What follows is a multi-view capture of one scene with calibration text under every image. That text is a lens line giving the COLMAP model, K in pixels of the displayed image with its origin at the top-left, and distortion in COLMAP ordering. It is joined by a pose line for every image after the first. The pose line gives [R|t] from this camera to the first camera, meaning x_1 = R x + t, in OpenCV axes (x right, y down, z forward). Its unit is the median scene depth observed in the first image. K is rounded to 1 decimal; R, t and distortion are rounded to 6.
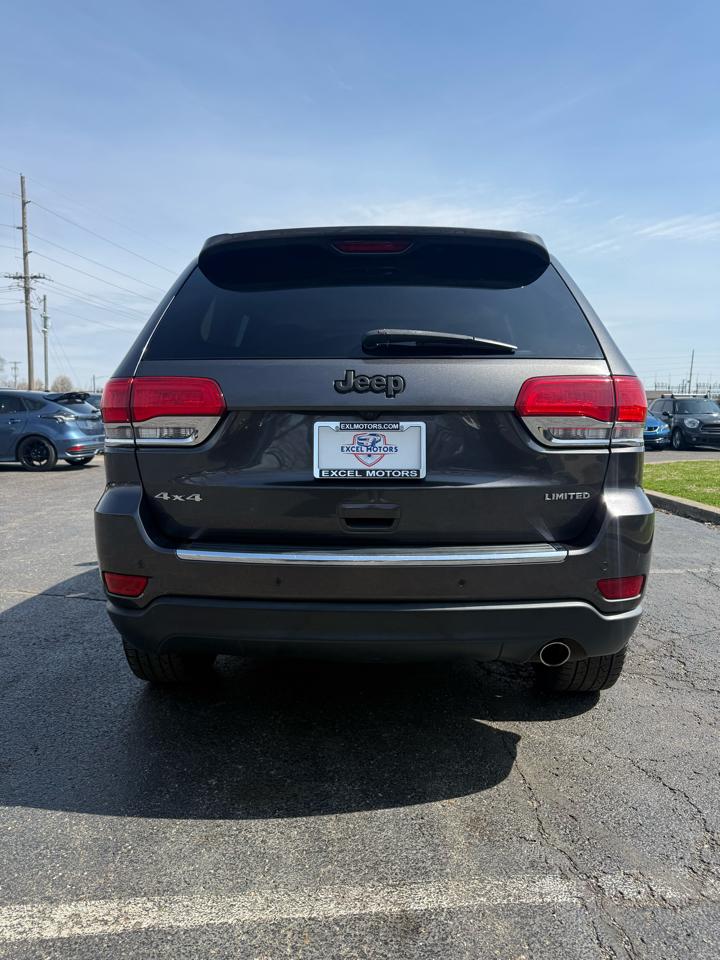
lens RADIAL K [[694.4, 0, 356.0], [0, 694.4, 479.1], [0, 0, 1]] dist [-0.001255, 0.000257]
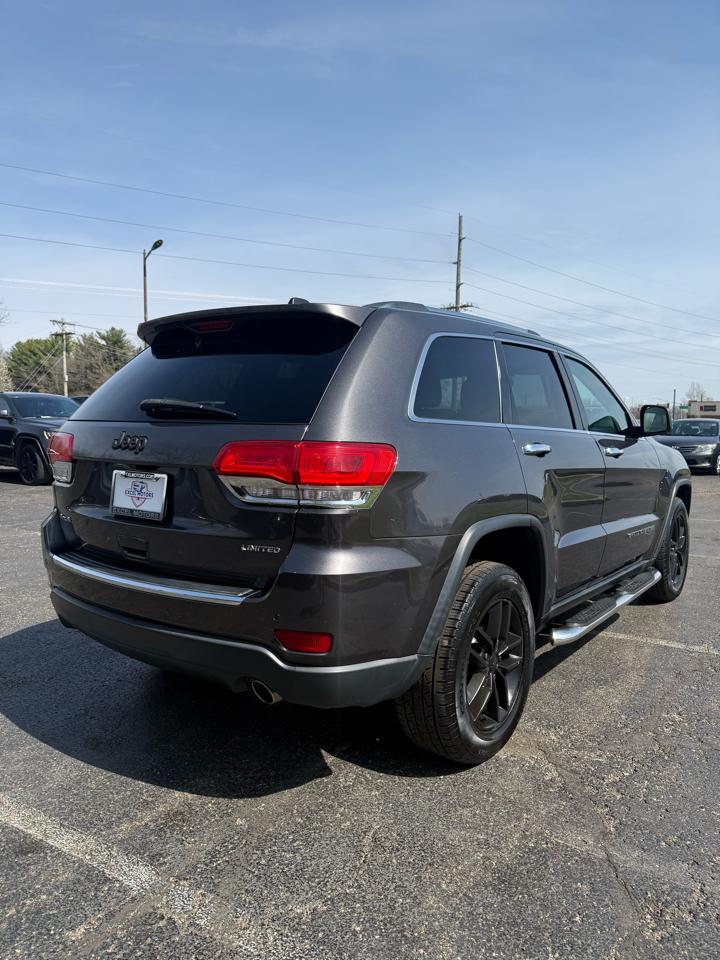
lens RADIAL K [[695.4, 0, 360.0], [0, 695.4, 495.5], [0, 0, 1]] dist [0.008189, 0.000587]
pose [[0.806121, 0.070594, -0.587525, 1.086989], [-0.069346, 0.997287, 0.024682, -0.098777], [0.587673, 0.020846, 0.808830, 0.212463]]
